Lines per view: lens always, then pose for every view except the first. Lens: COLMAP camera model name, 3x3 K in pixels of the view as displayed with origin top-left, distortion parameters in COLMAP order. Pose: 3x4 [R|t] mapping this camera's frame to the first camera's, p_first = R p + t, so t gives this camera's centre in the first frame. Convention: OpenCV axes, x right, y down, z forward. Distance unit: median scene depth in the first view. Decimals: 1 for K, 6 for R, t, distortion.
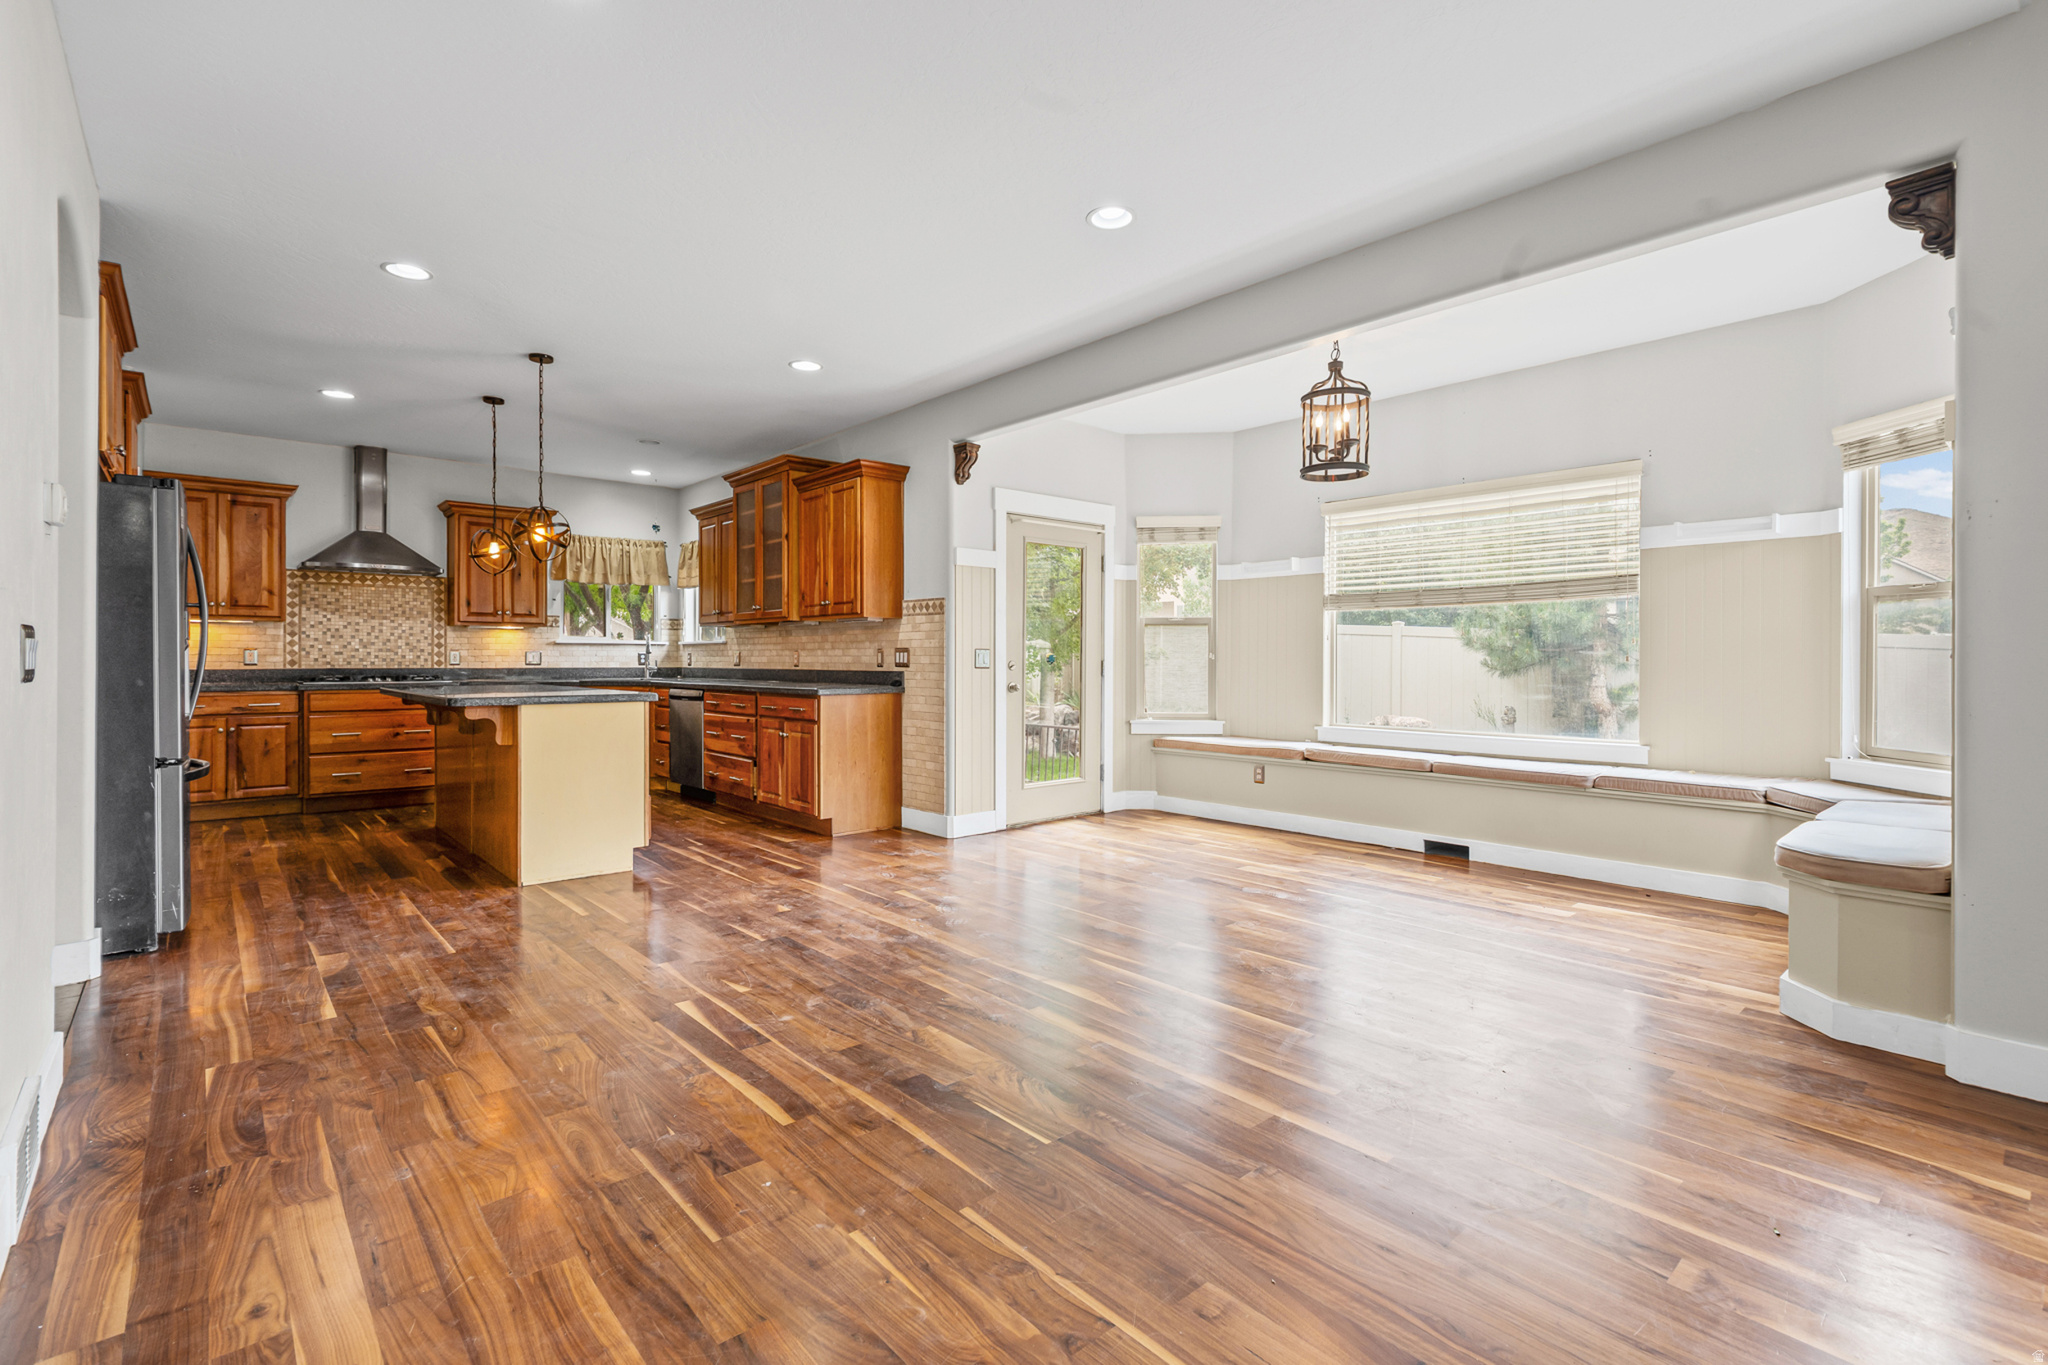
lens RADIAL K [[945.8, 0, 1024.0], [0, 945.8, 653.2], [0, 0, 1]] dist [0.008392, -0.000726]
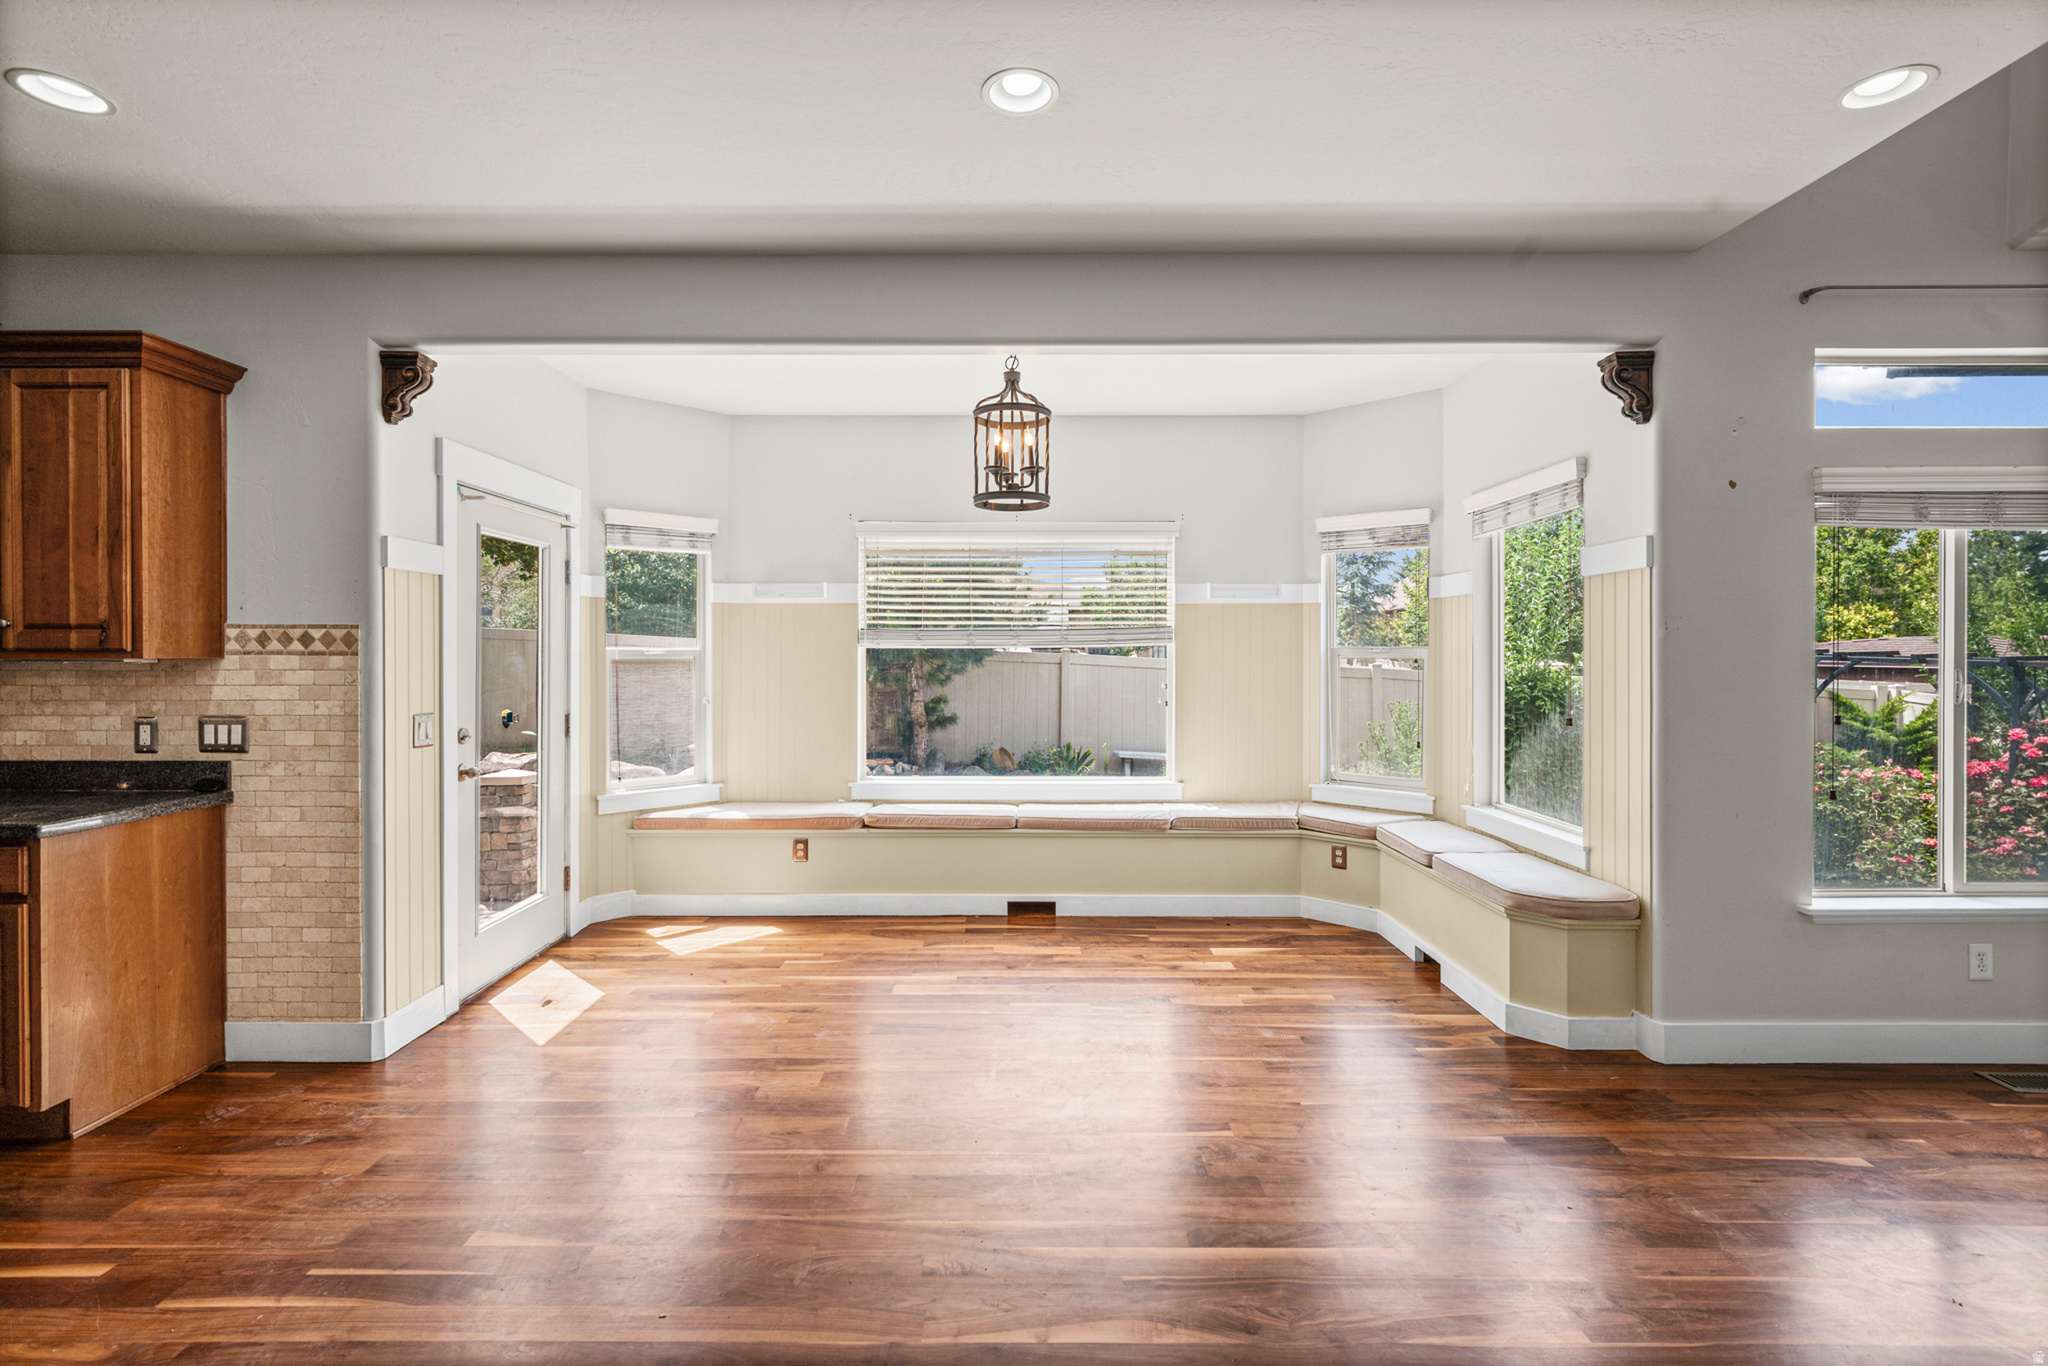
lens RADIAL K [[945.8, 0, 1024.0], [0, 945.8, 653.7], [0, 0, 1]] dist [0.008392, -0.000726]
pose [[0.660449, -0.000021, 0.750871, -0.236638], [-0.006233, 0.999965, 0.005510, -0.046333], [-0.750845, -0.008319, 0.660426, 0.336283]]
